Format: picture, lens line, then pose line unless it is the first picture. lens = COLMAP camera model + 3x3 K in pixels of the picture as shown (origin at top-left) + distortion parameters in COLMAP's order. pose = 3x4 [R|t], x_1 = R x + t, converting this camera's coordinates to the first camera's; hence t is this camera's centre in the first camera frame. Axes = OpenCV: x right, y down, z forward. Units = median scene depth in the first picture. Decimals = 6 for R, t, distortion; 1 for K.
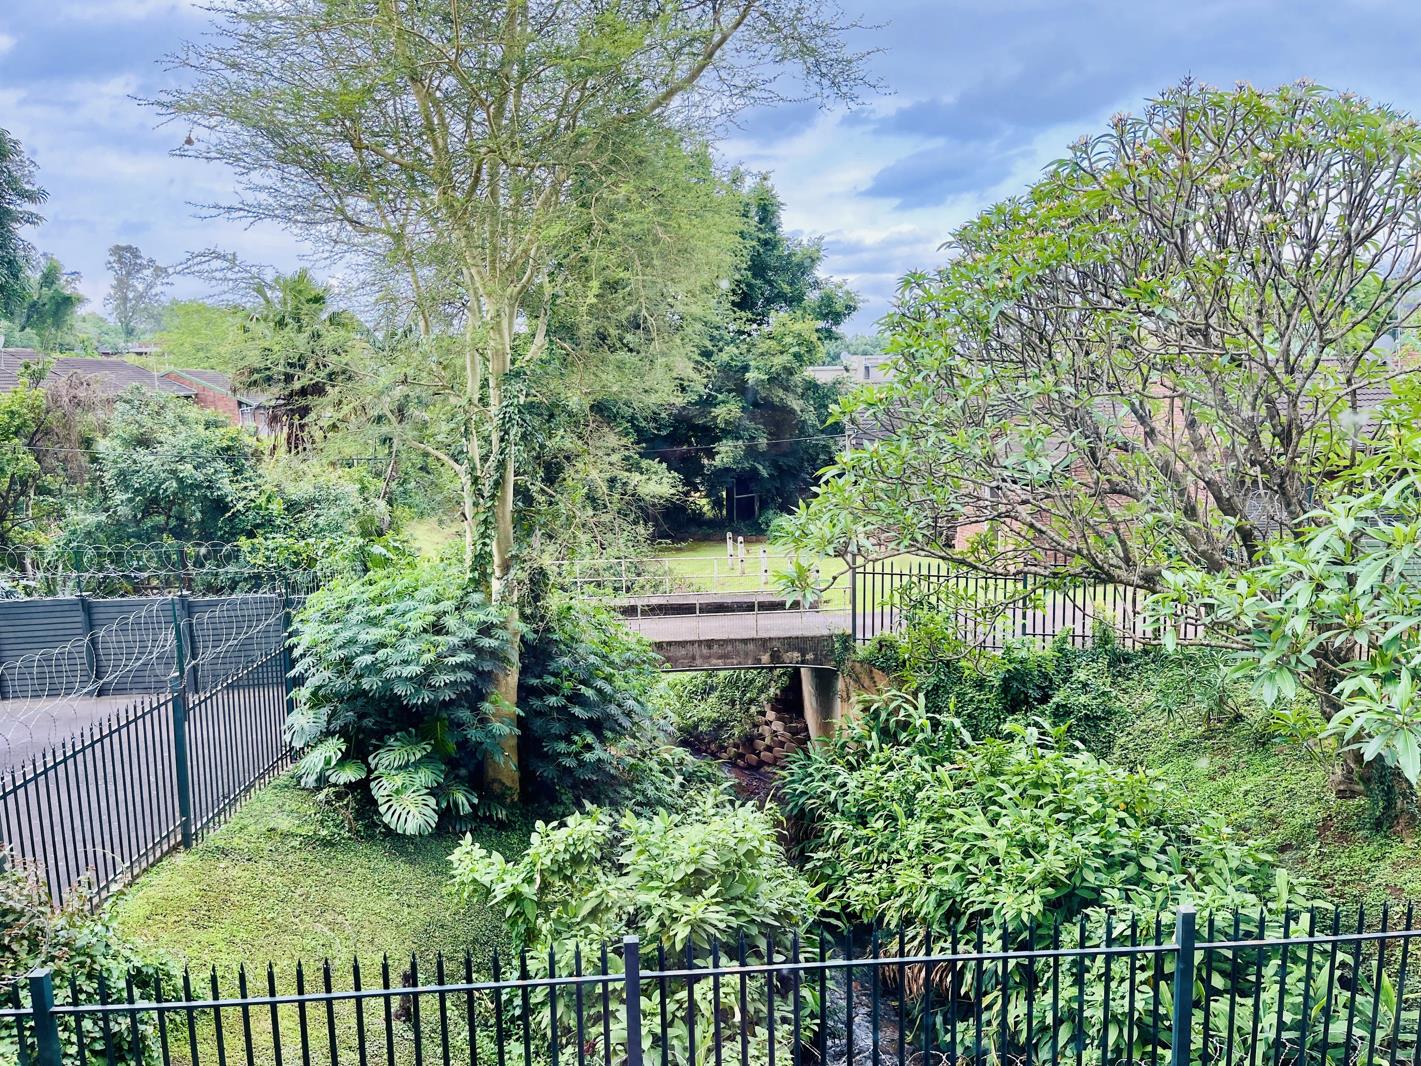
lens RADIAL K [[1053.6, 0, 710.5], [0, 1053.6, 533.0], [0, 0, 1]] dist [-0.000880, -0.000734]
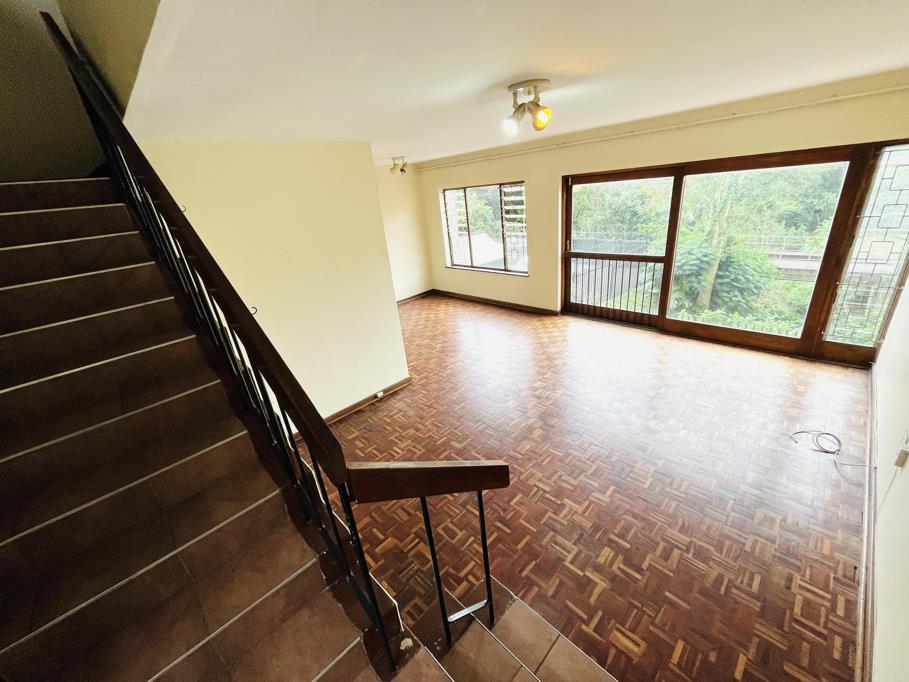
lens RADIAL K [[368.0, 0, 454.5], [0, 368.0, 341.0], [0, 0, 1]] dist [0.000352, 0.000093]
pose [[0.632365, 0.257243, -0.730712, 0.190633], [-0.017094, 0.947659, 0.318826, -0.006509], [0.774482, -0.189124, 0.603664, -0.341081]]
